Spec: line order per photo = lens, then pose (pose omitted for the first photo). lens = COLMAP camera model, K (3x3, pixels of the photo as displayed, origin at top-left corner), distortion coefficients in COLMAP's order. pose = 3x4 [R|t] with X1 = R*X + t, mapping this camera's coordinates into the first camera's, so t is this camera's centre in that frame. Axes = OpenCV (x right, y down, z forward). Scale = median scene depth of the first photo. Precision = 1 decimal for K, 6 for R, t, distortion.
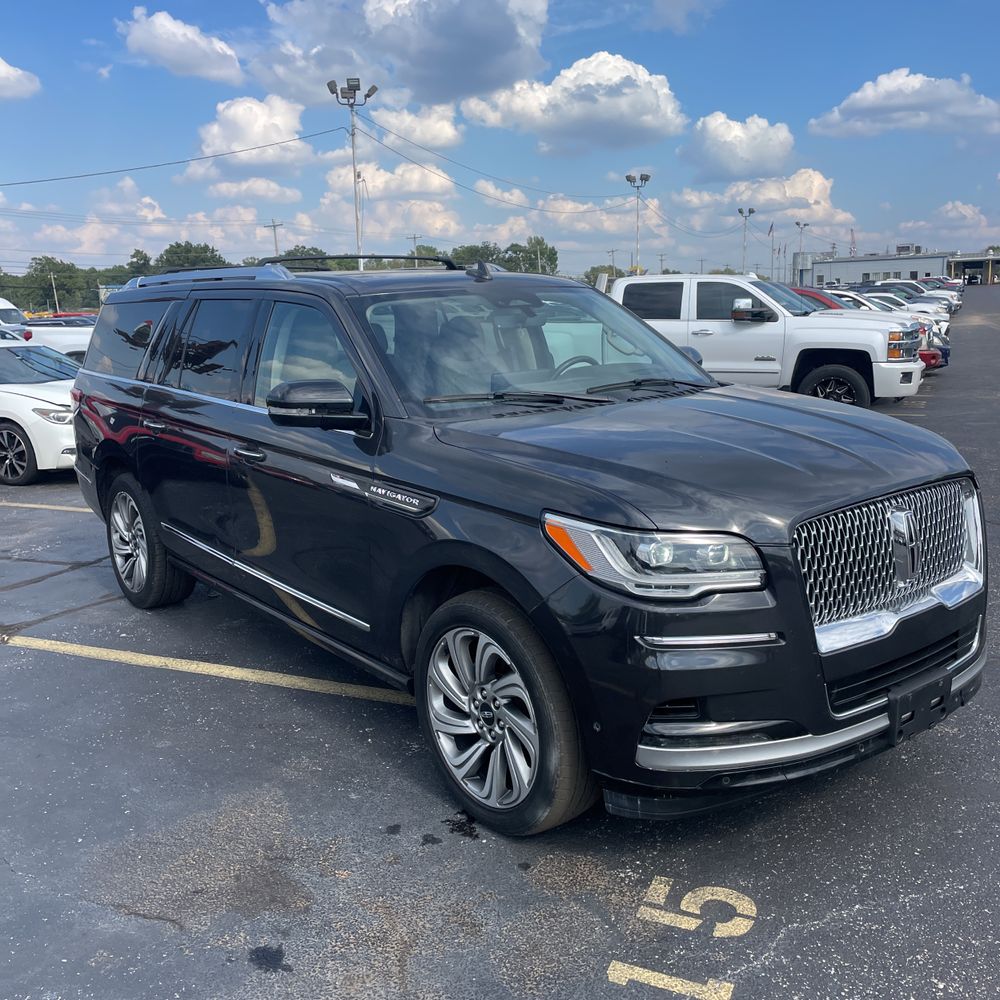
lens RADIAL K [[1015.2, 0, 500.0], [0, 1015.2, 500.0], [0, 0, 1]] dist [0.022634, -0.007327]
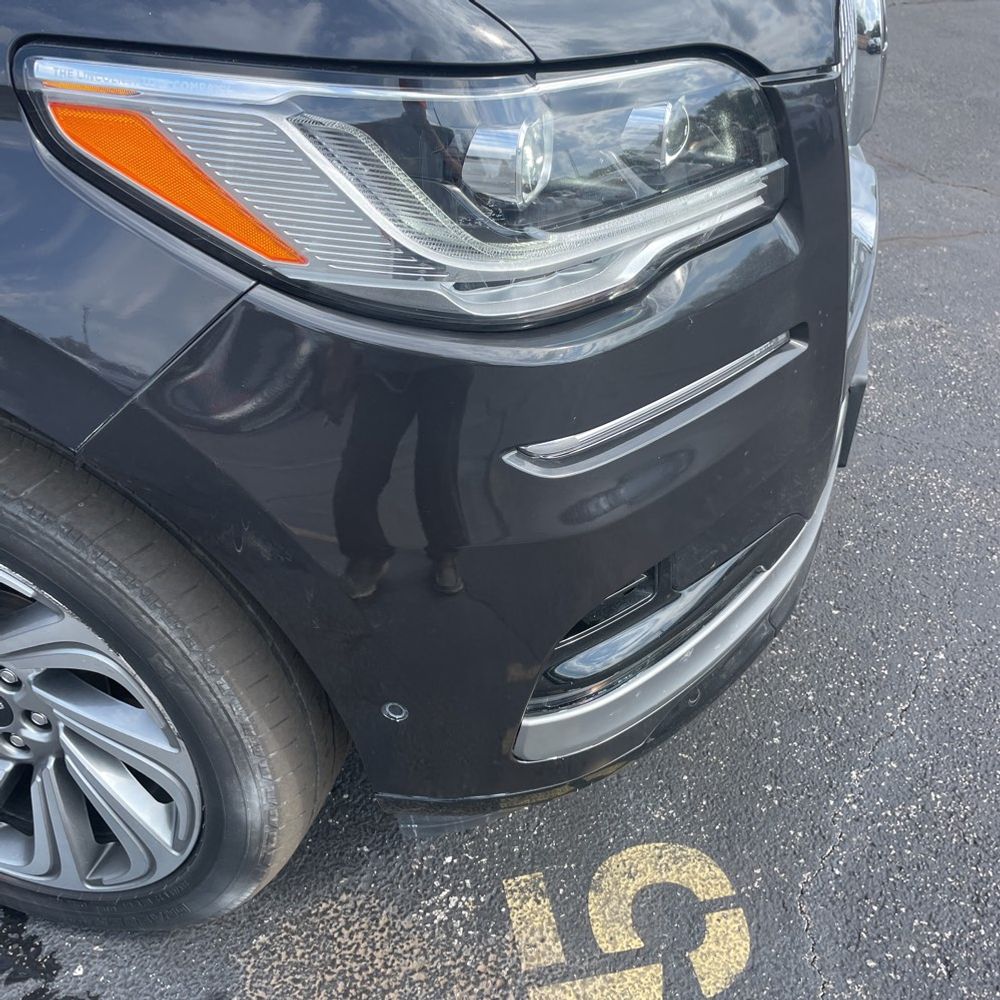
lens RADIAL K [[1015.2, 0, 500.0], [0, 1015.2, 500.0], [0, 0, 1]] dist [0.022634, -0.007327]
pose [[0.813073, -0.323066, 0.484294, -0.017628], [0.102855, 0.898521, 0.426709, 0.015885], [-0.573004, -0.297133, 0.763792, 0.729091]]
